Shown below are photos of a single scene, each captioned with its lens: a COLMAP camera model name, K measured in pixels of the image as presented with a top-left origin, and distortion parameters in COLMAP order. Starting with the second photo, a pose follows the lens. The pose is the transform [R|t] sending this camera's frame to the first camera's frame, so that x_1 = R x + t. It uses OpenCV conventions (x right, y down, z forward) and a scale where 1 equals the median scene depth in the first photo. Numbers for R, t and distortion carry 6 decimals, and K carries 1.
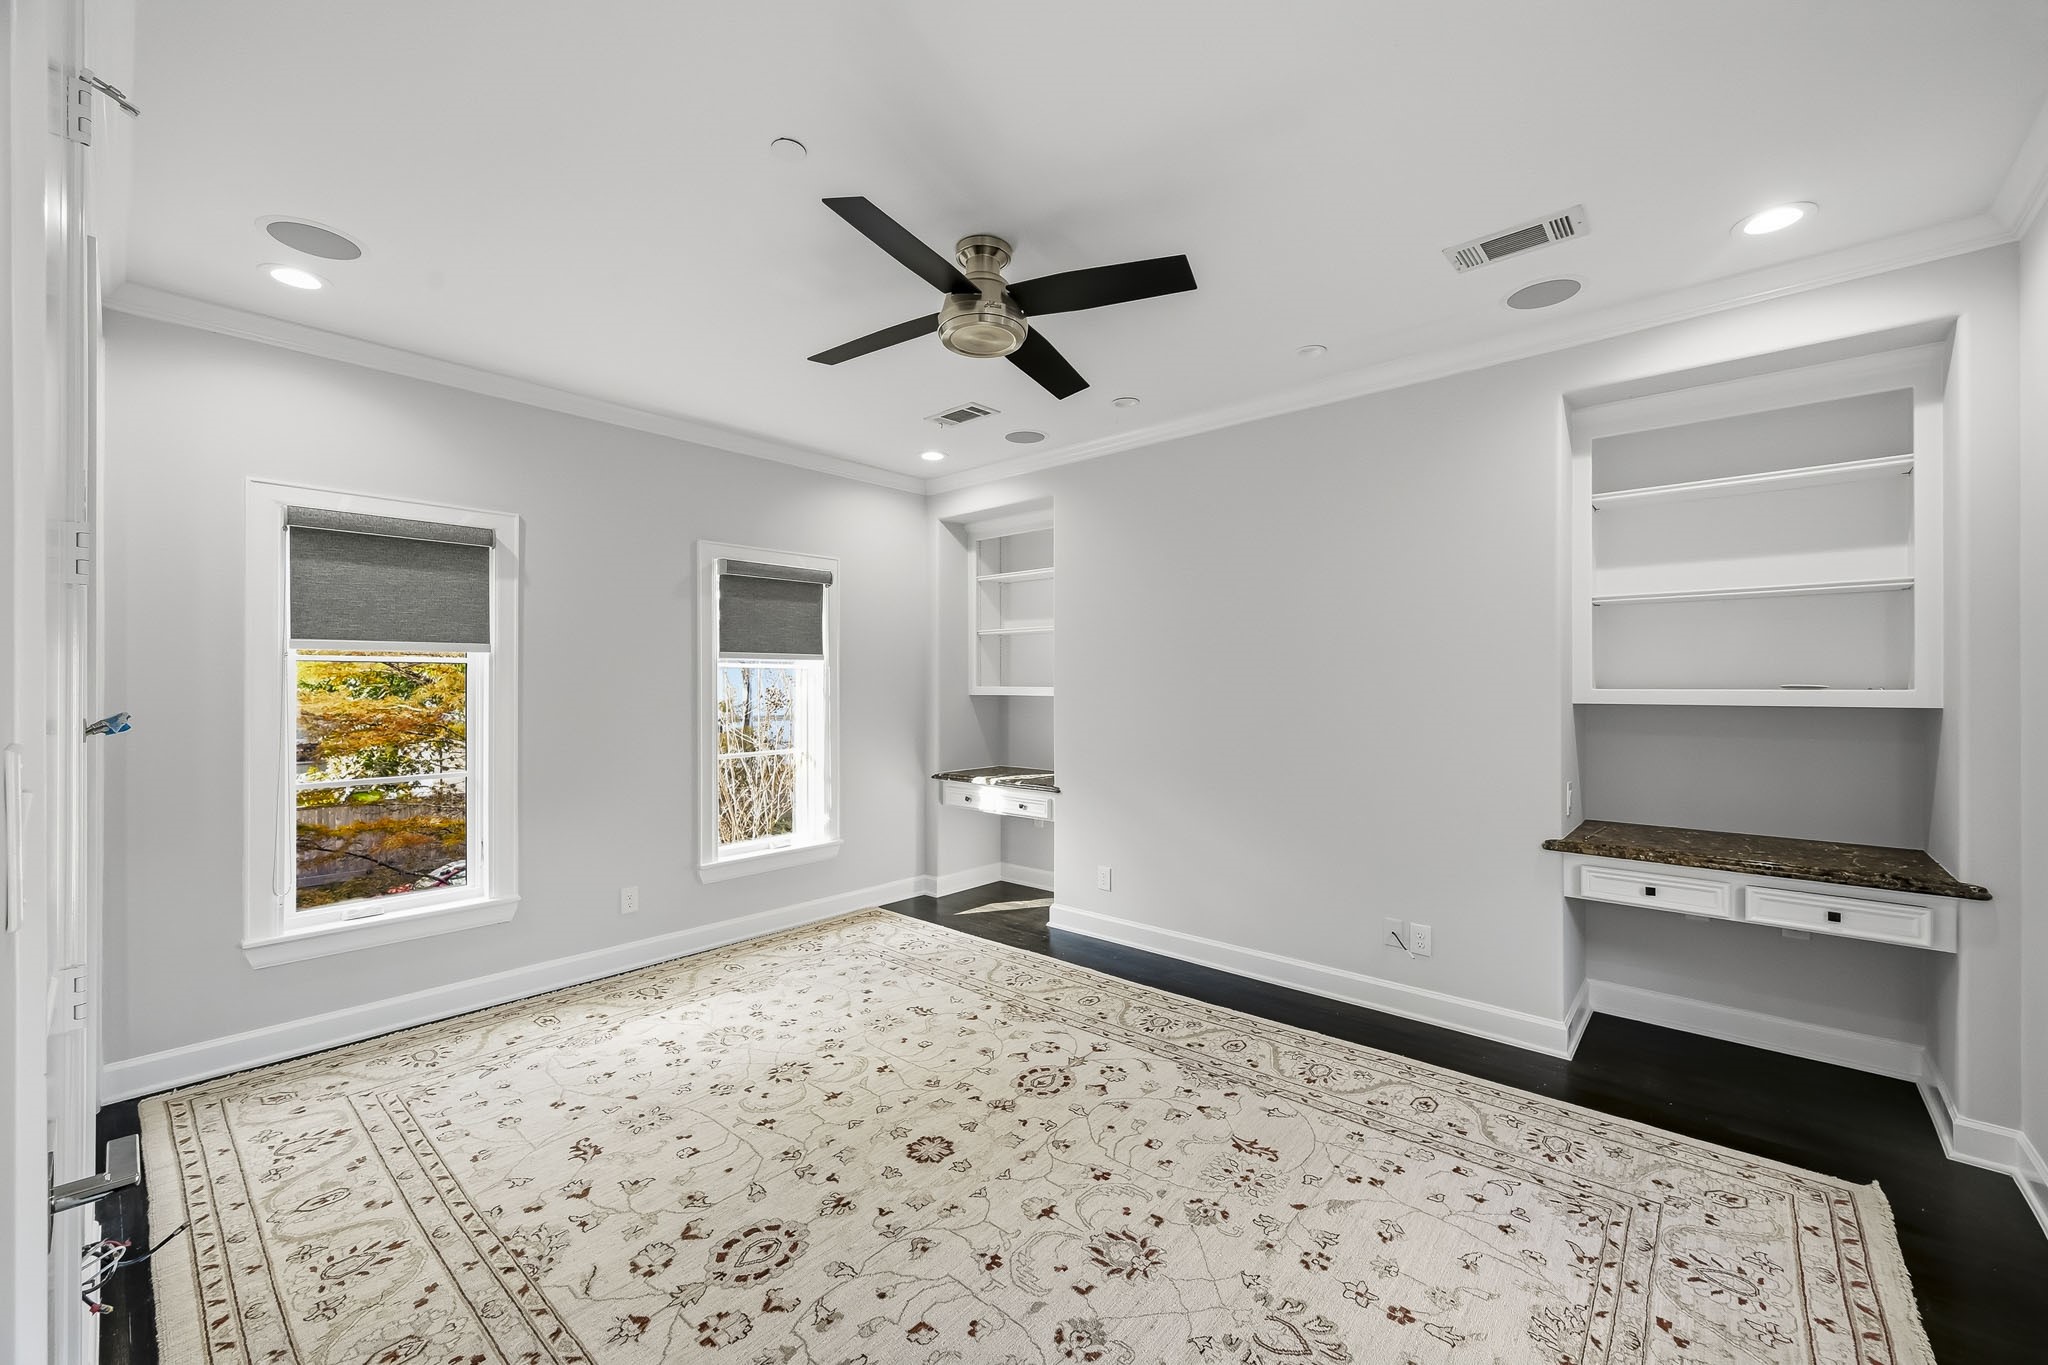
lens RADIAL K [[812.7, 0, 1016.3], [0, 812.7, 683.0], [0, 0, 1]] dist [-0.000916, 0.004157]
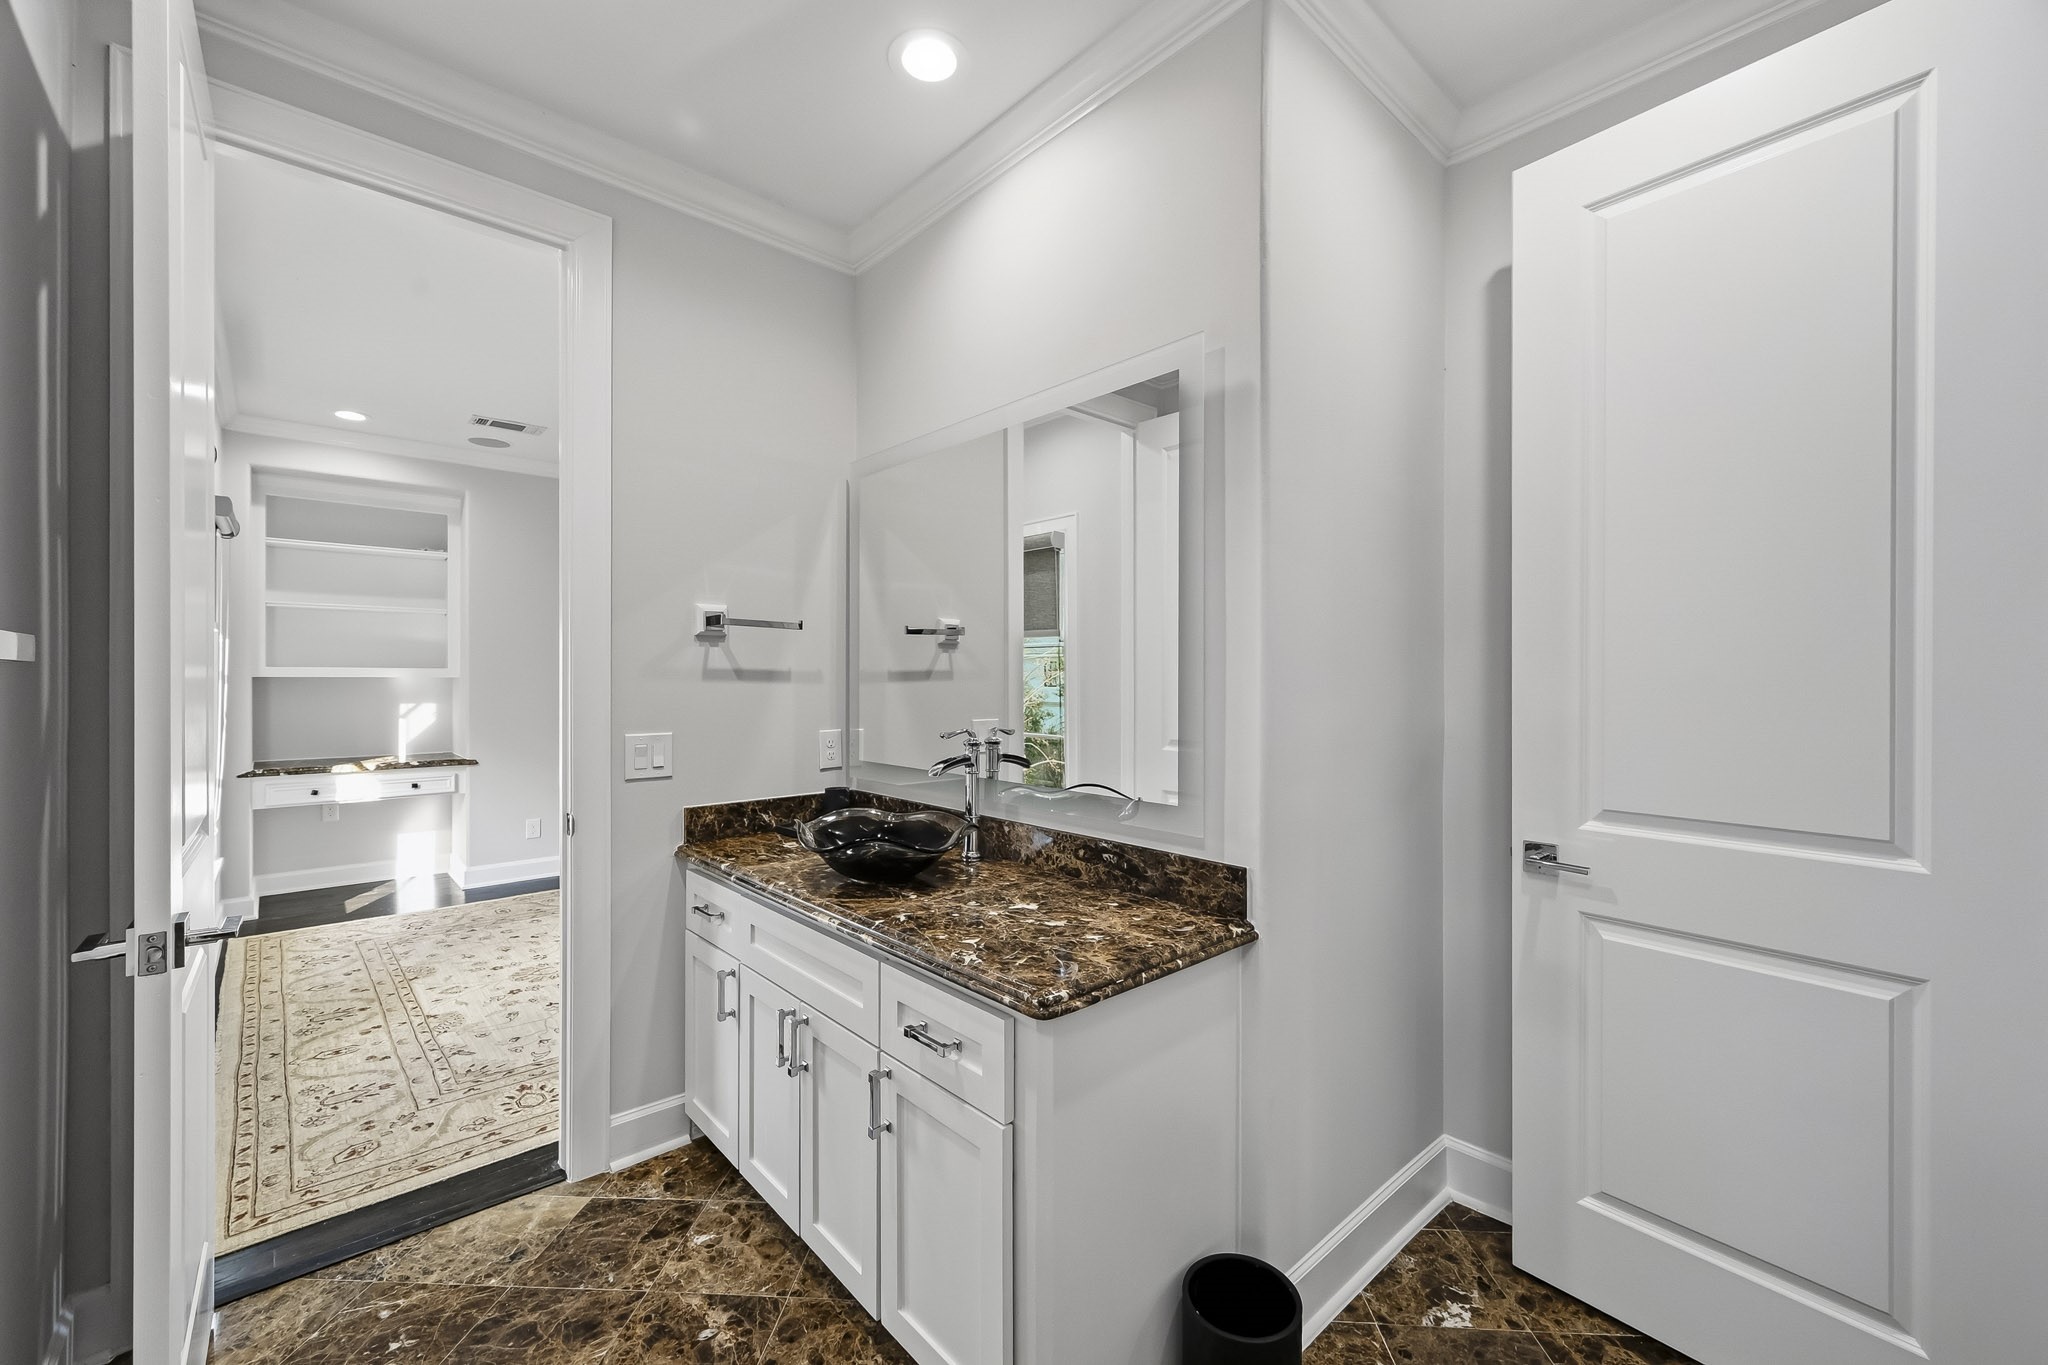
lens RADIAL K [[812.7, 0, 1016.3], [0, 812.7, 683.0], [0, 0, 1]] dist [-0.000916, 0.004157]
pose [[0.126229, -0.004492, 0.991991, -1.791610], [0.000771, 0.999990, 0.004430, 0.038935], [-0.992001, 0.000205, 0.126231, 0.260780]]
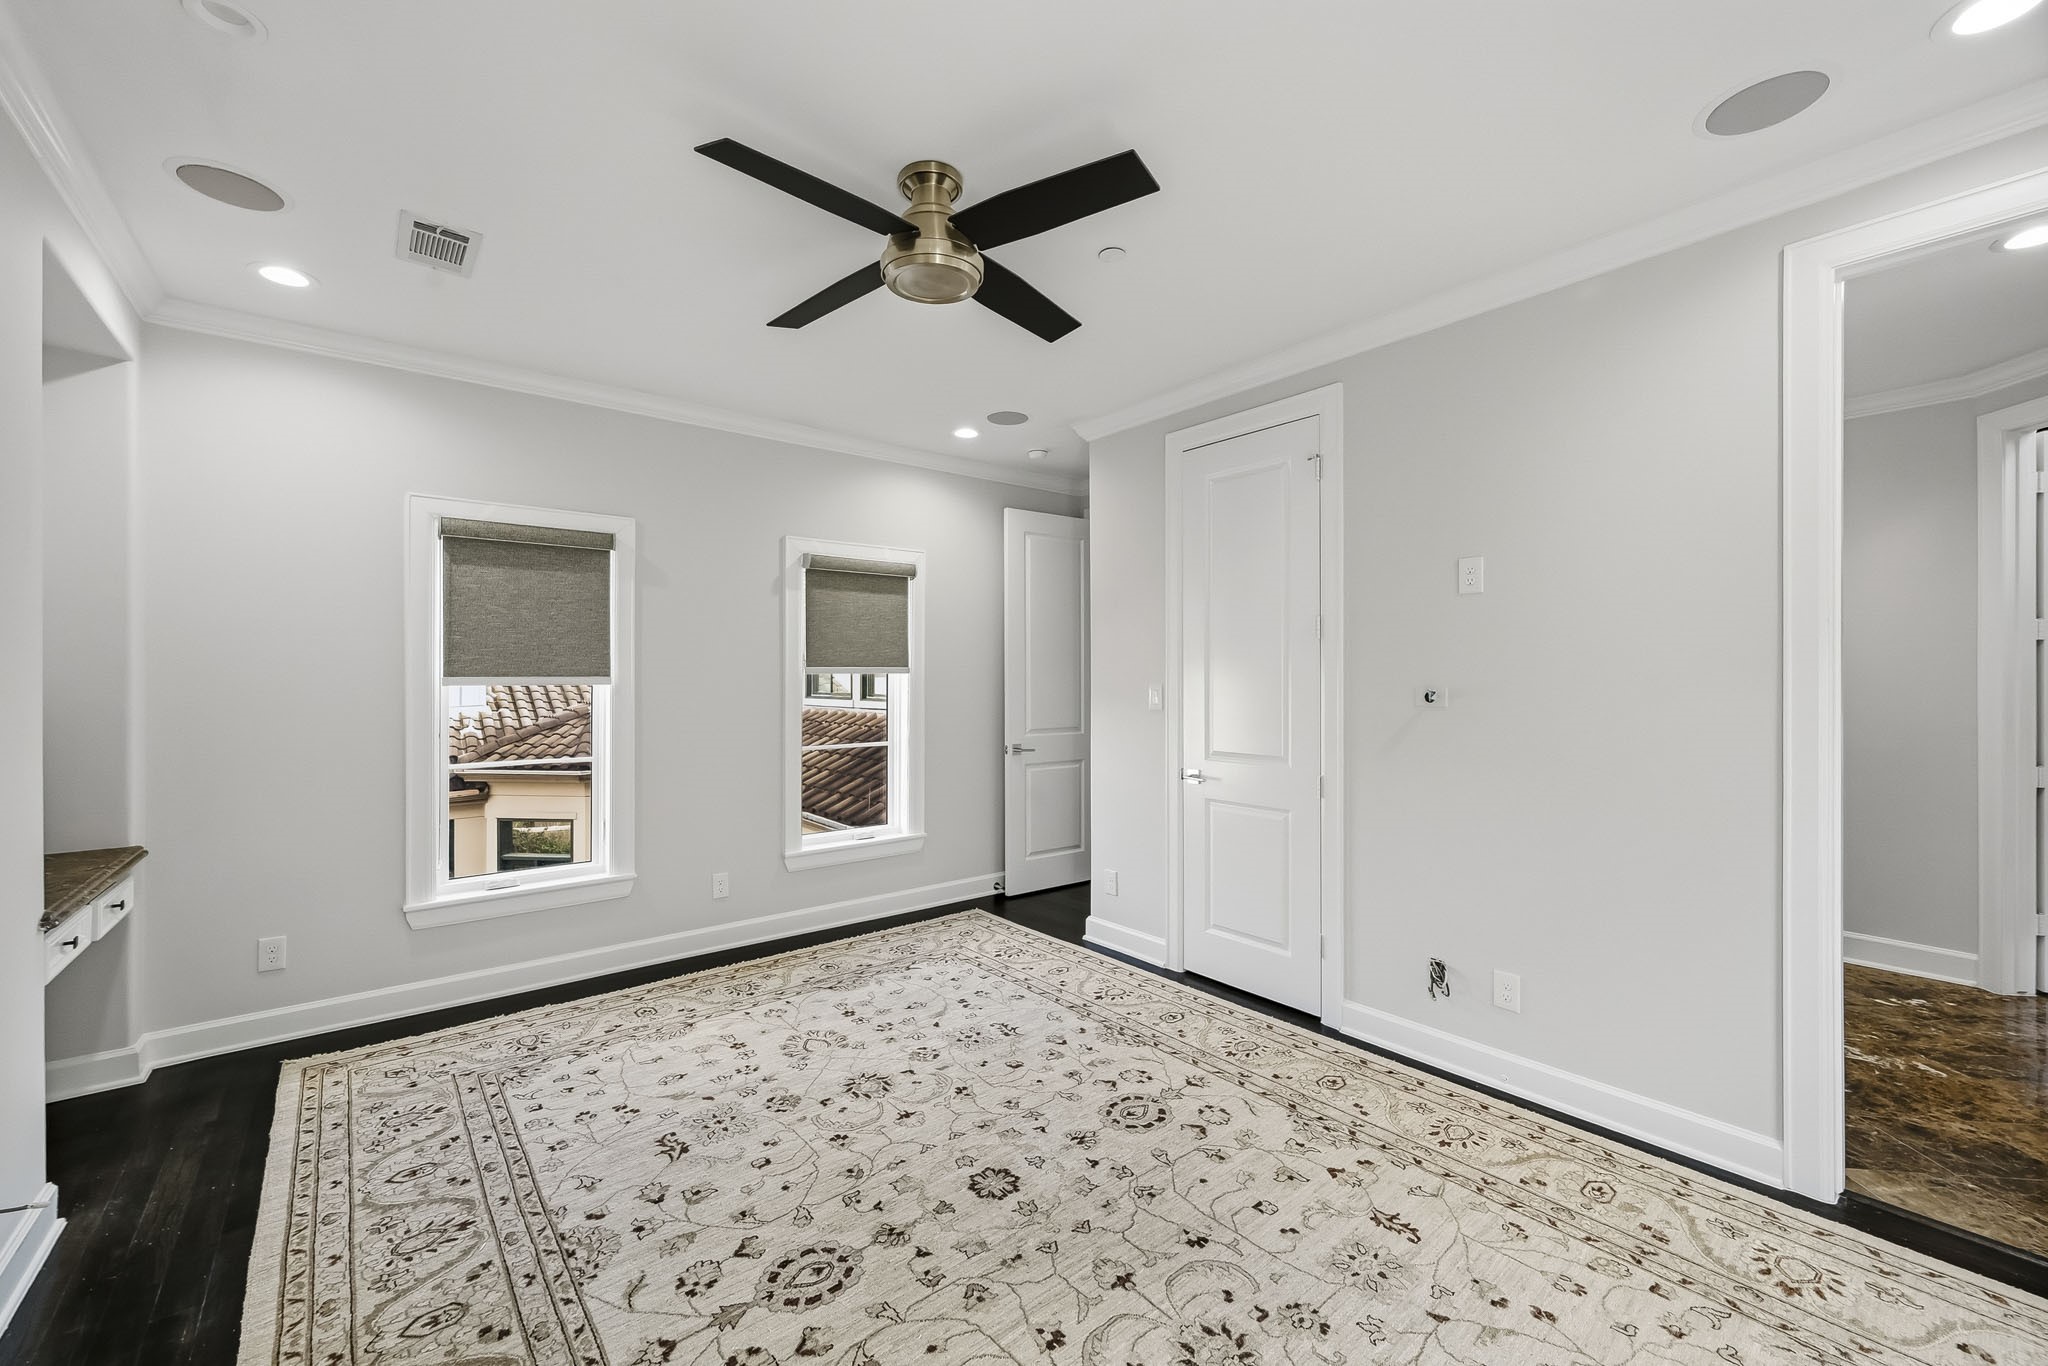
lens RADIAL K [[841.8, 0, 999.5], [0, 841.8, 680.5], [0, 0, 1]] dist [-0.000428, 0.003534]
pose [[-0.983792, 0.002574, 0.179294, -0.278334], [0.002965, 0.999994, 0.001914, 0.005465], [-0.179288, 0.002415, -0.983794, 1.897021]]
